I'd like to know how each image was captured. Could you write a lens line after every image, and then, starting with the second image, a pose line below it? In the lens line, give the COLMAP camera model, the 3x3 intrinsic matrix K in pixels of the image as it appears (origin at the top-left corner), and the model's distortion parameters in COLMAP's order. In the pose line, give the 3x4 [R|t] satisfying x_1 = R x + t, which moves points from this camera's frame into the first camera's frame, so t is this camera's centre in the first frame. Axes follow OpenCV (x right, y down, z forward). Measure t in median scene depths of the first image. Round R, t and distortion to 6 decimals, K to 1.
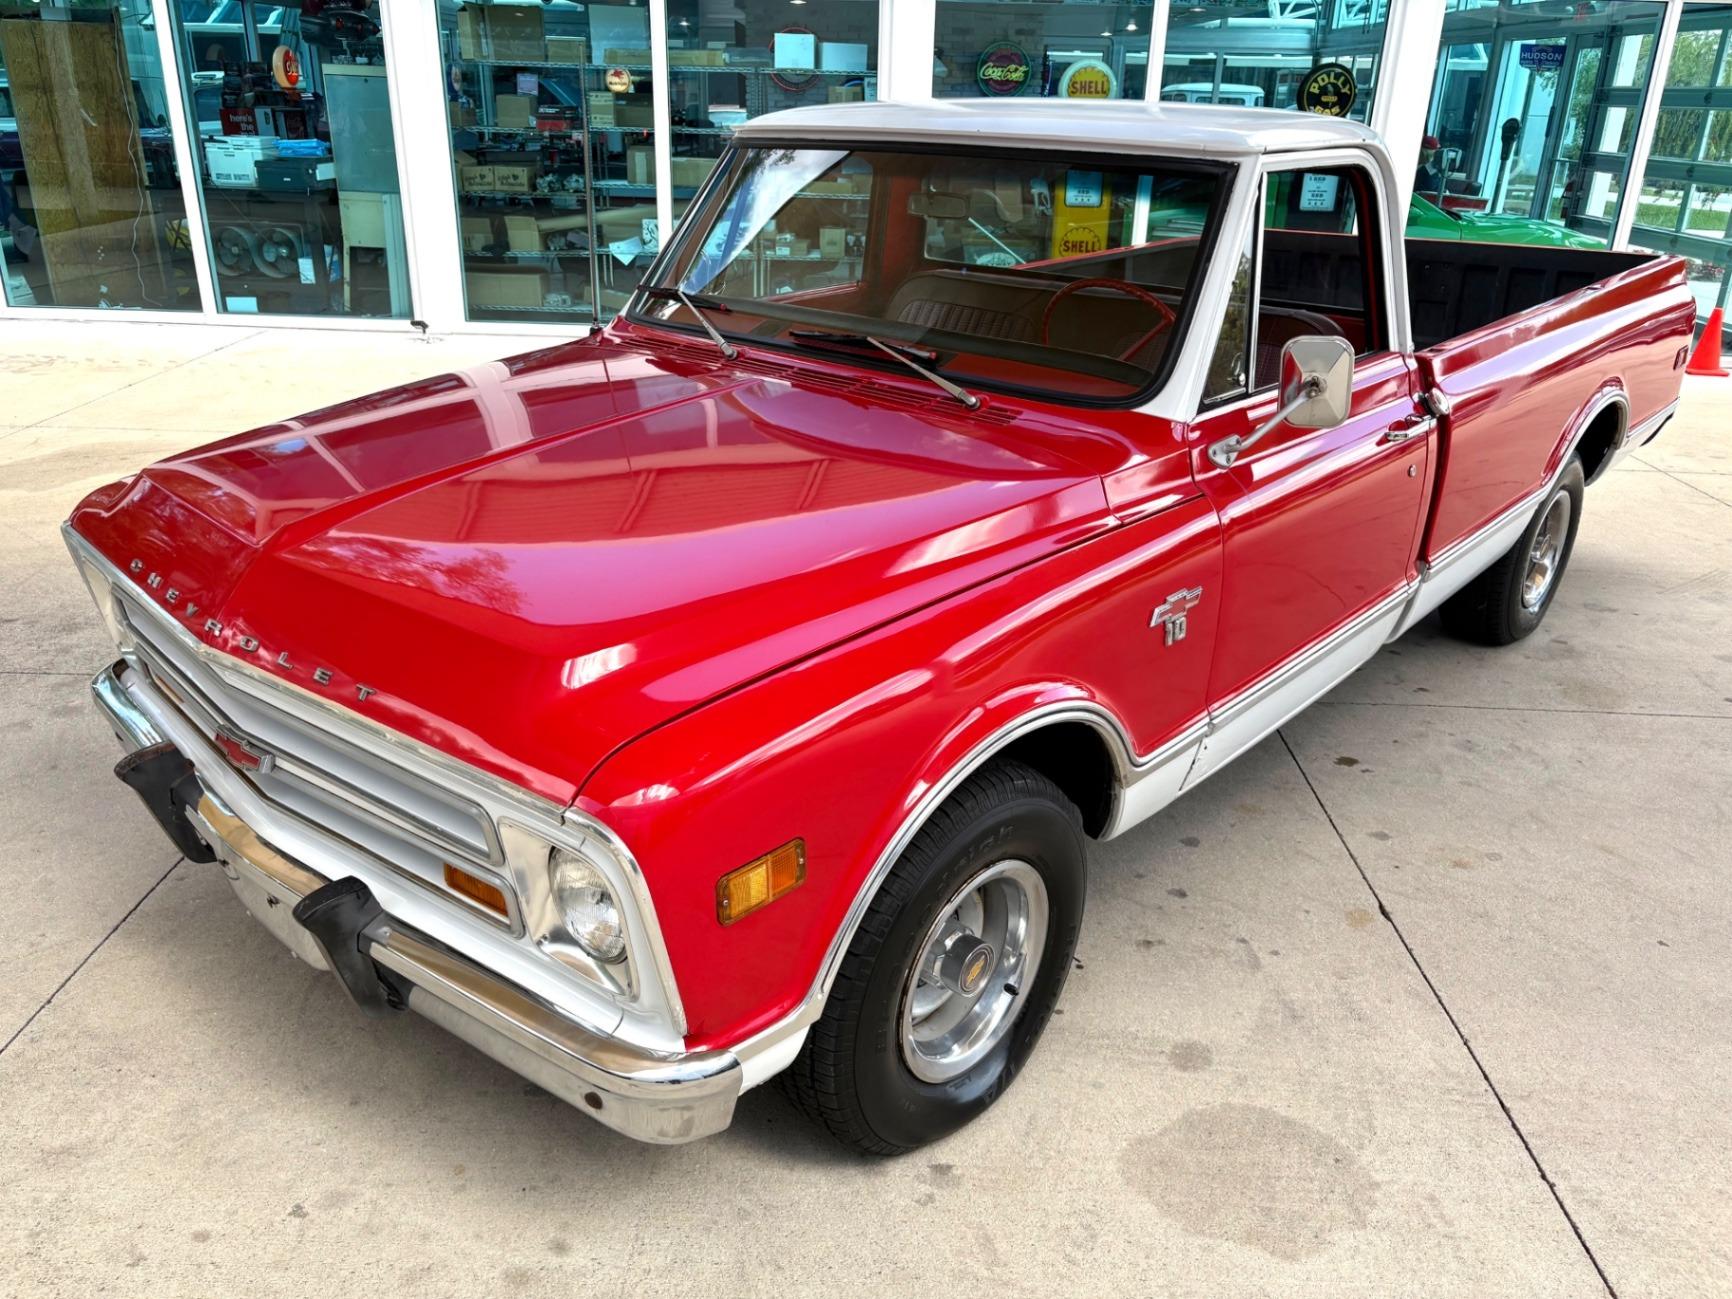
lens RADIAL K [[1340.5, 0, 865.5], [0, 1340.5, 658.8], [0, 0, 1]] dist [0.043038, -0.036960]
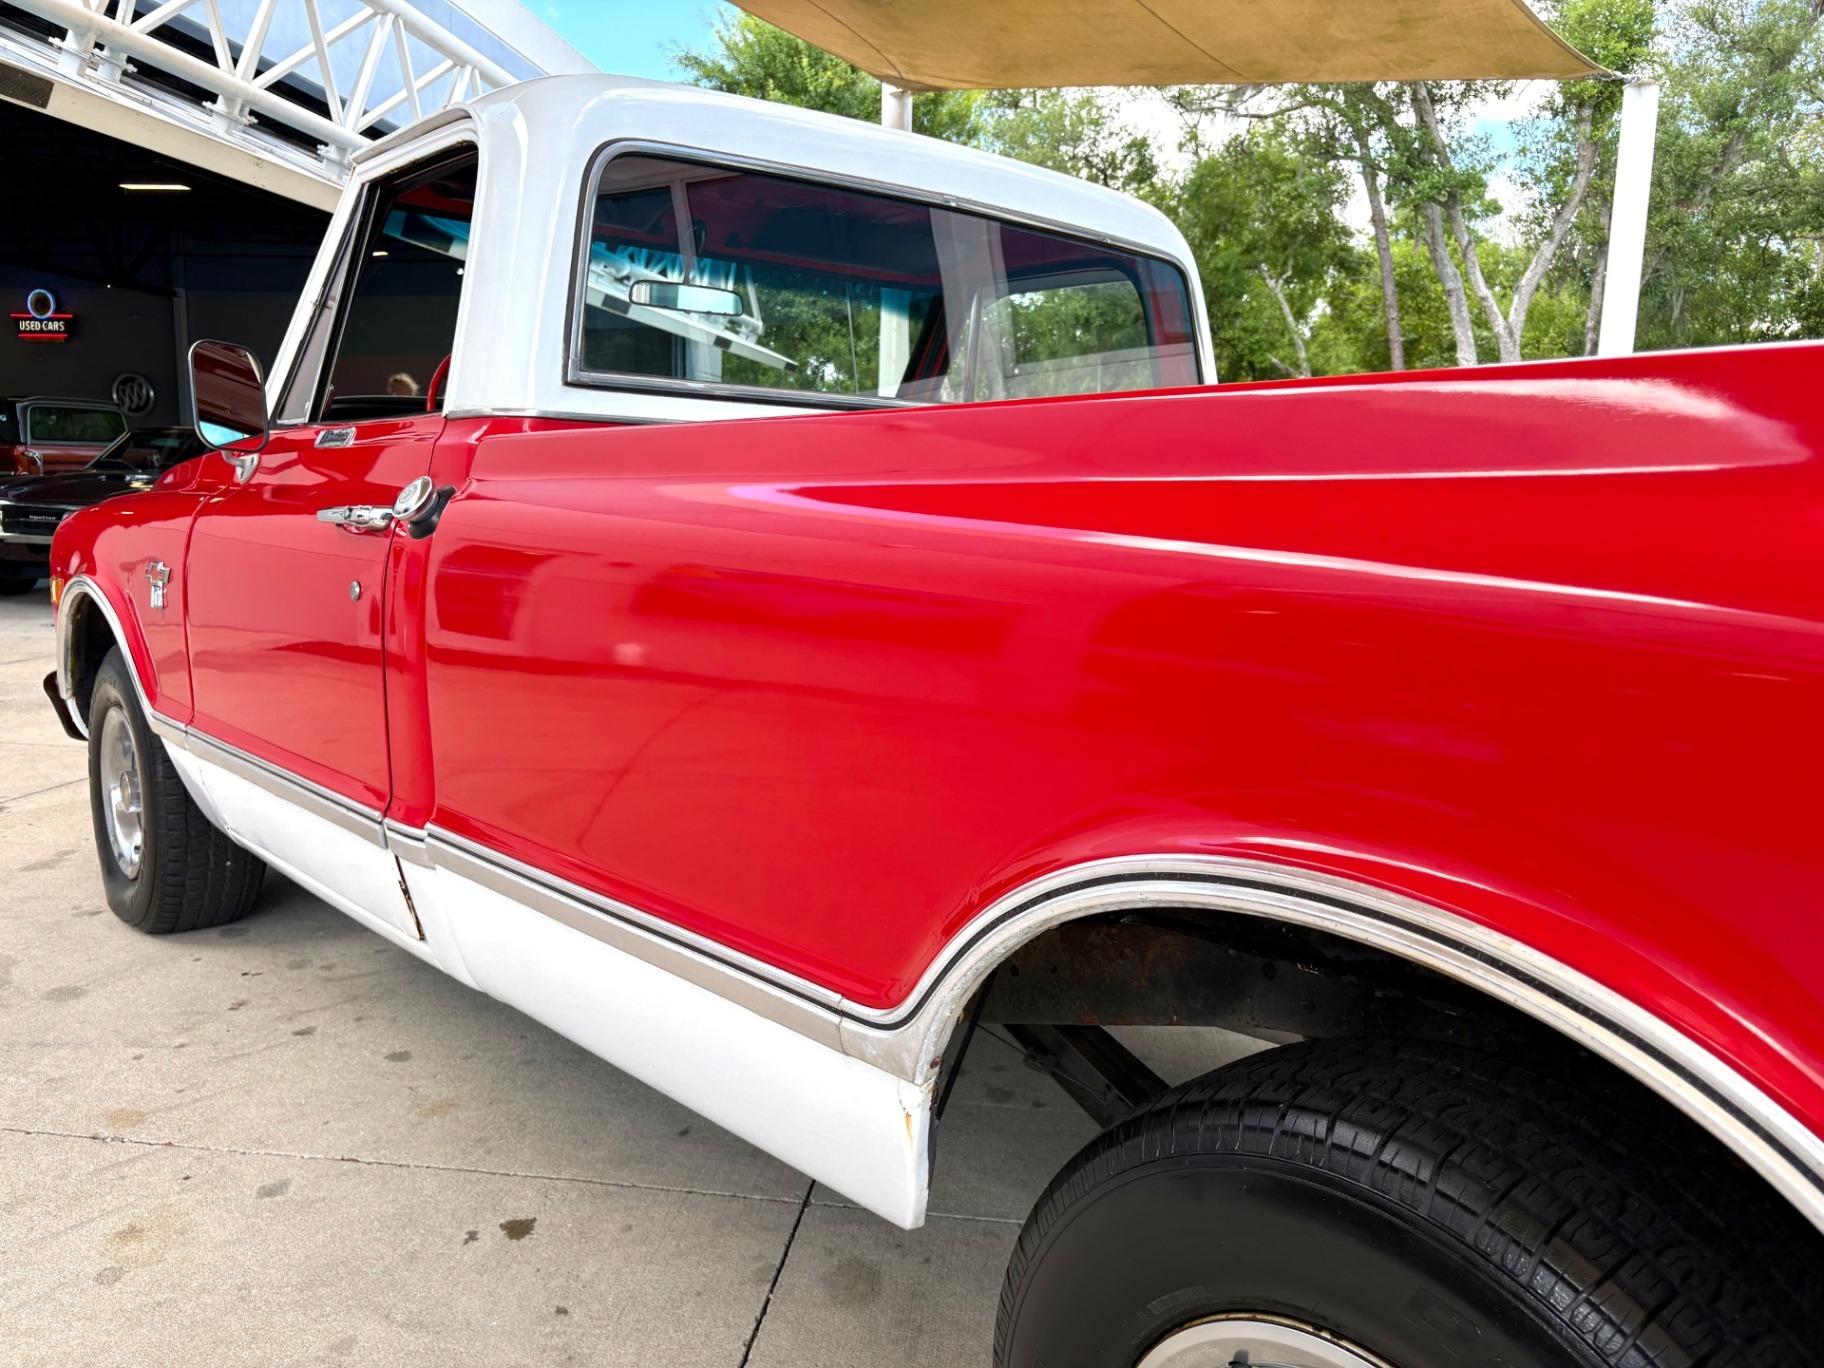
lens RADIAL K [[1411.7, 0, 911.4], [0, 1411.7, 693.8], [0, 0, 1]] dist [0.043038, -0.036960]
pose [[-0.126436, 0.116949, -0.985057, 0.983950], [-0.417143, 0.894689, 0.159762, -0.293381], [0.900003, 0.431109, -0.064336, 1.258064]]
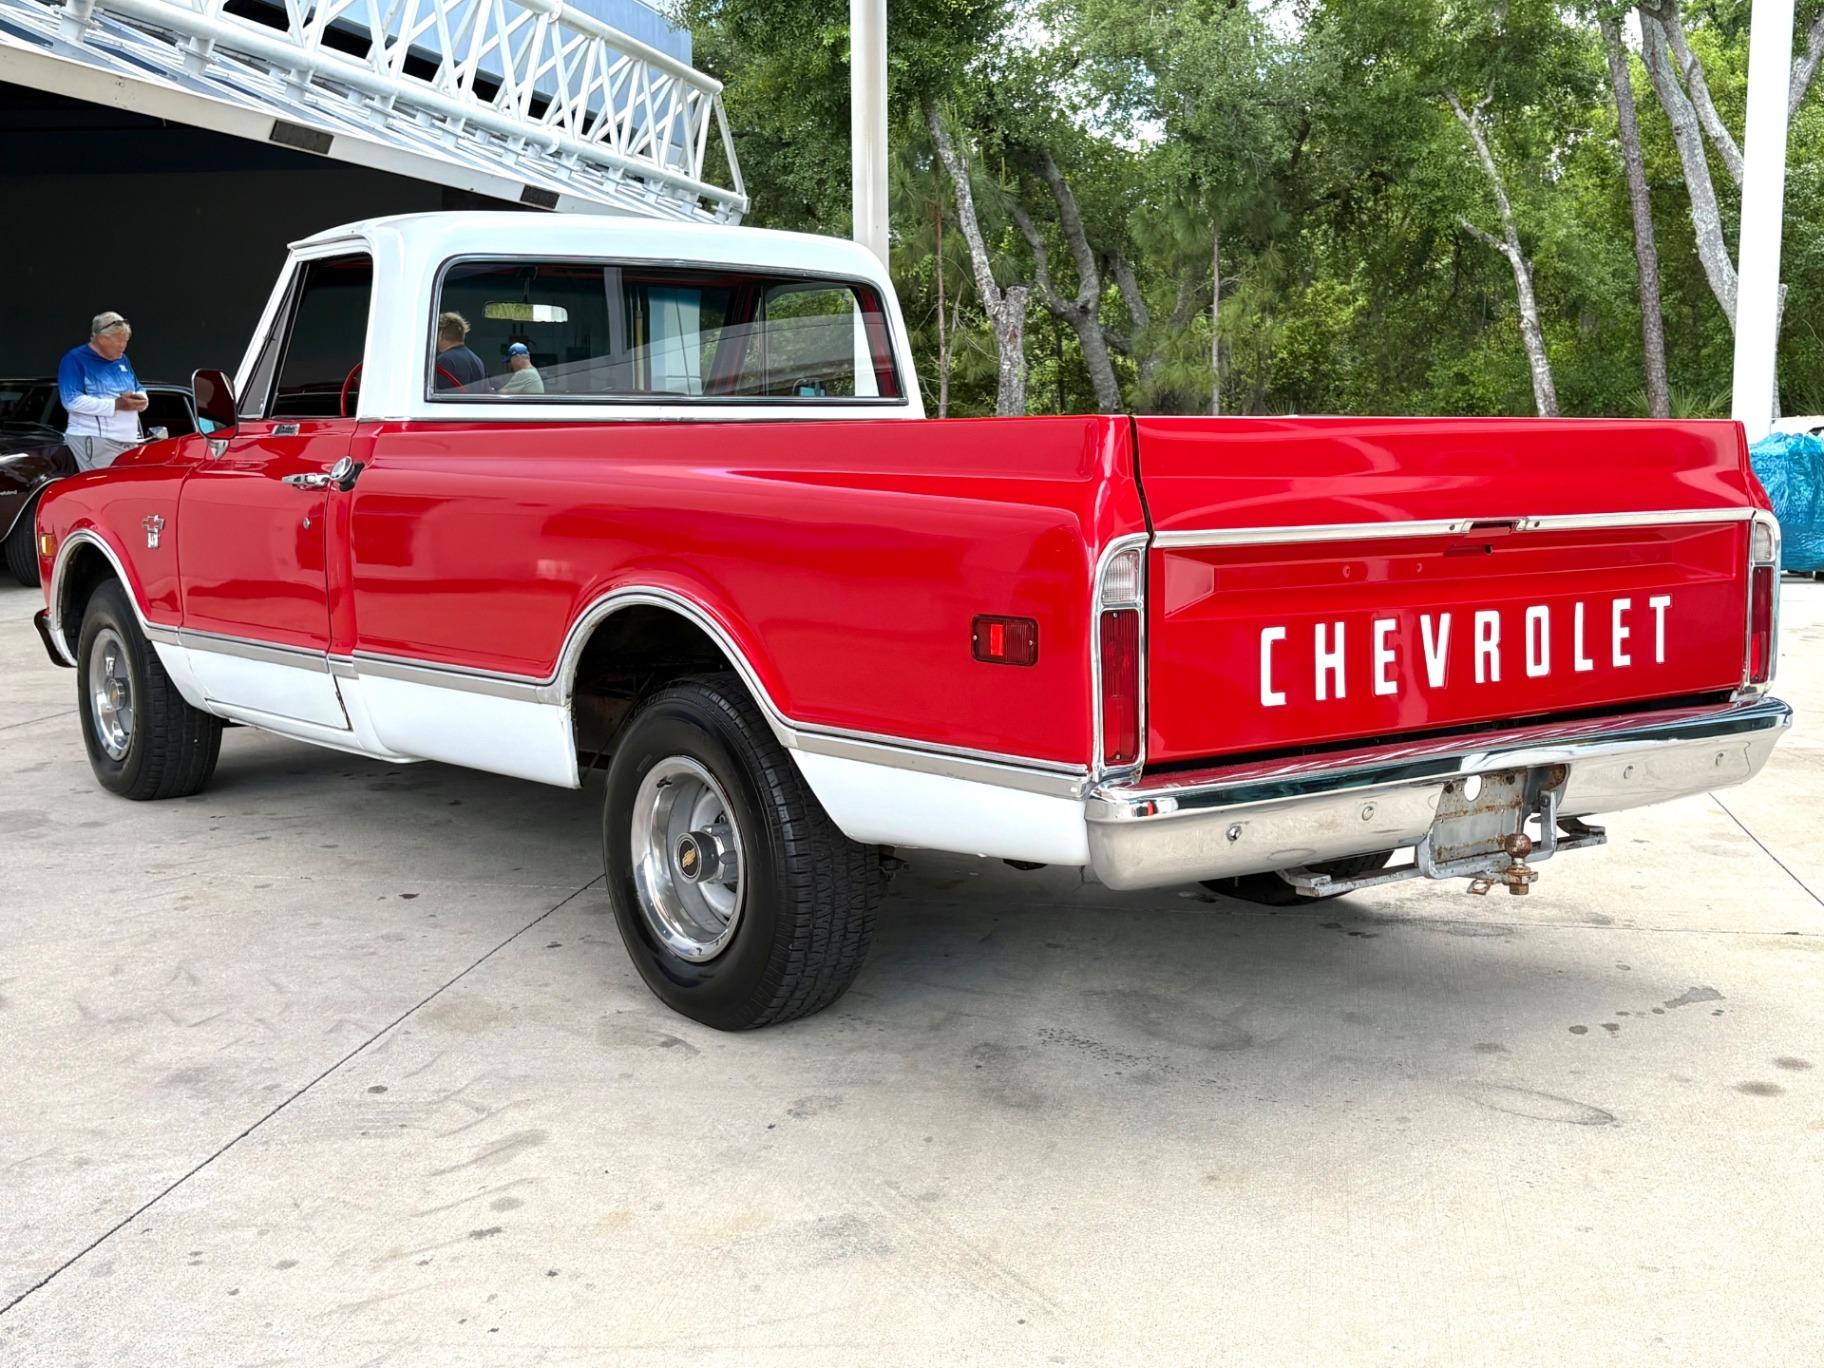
lens RADIAL K [[2276.5, 0, 959.4], [0, 2276.5, 705.7], [0, 0, 1]] dist [0.148810, -0.446490]
pose [[-0.168116, 0.105309, -0.980126, 2.016740], [-0.390173, 0.905970, 0.164265, -0.482528], [0.905264, 0.410034, -0.111219, 1.669107]]
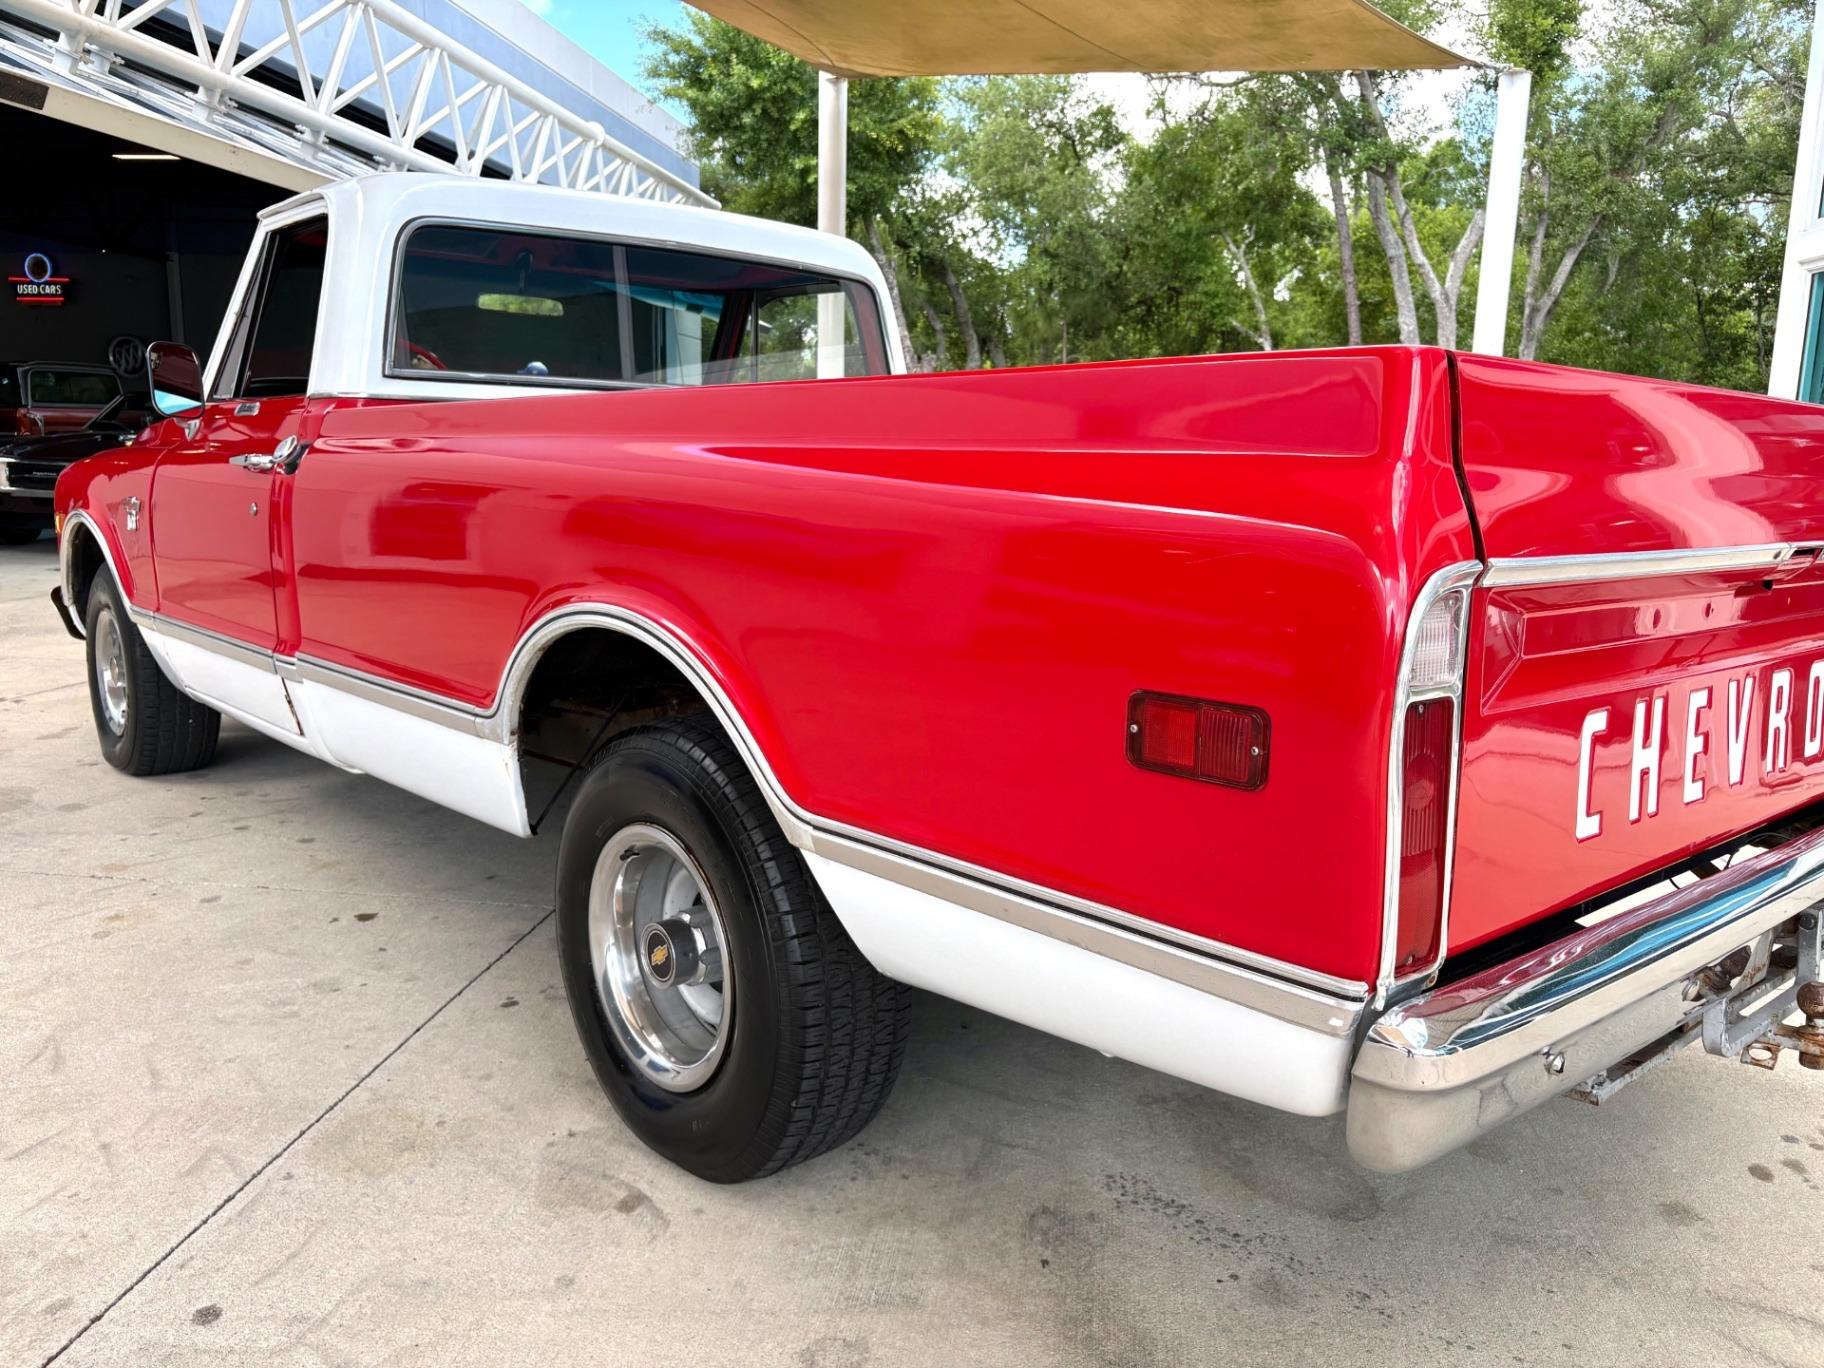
lens RADIAL K [[1431.0, 0, 936.9], [0, 1431.0, 698.2], [0, 0, 1]] dist [0.045705, -0.042613]
pose [[-0.121318, 0.144632, -0.982020, 1.324141], [-0.416531, 0.890590, 0.182624, -0.391415], [0.900990, 0.431198, -0.047801, 1.501489]]
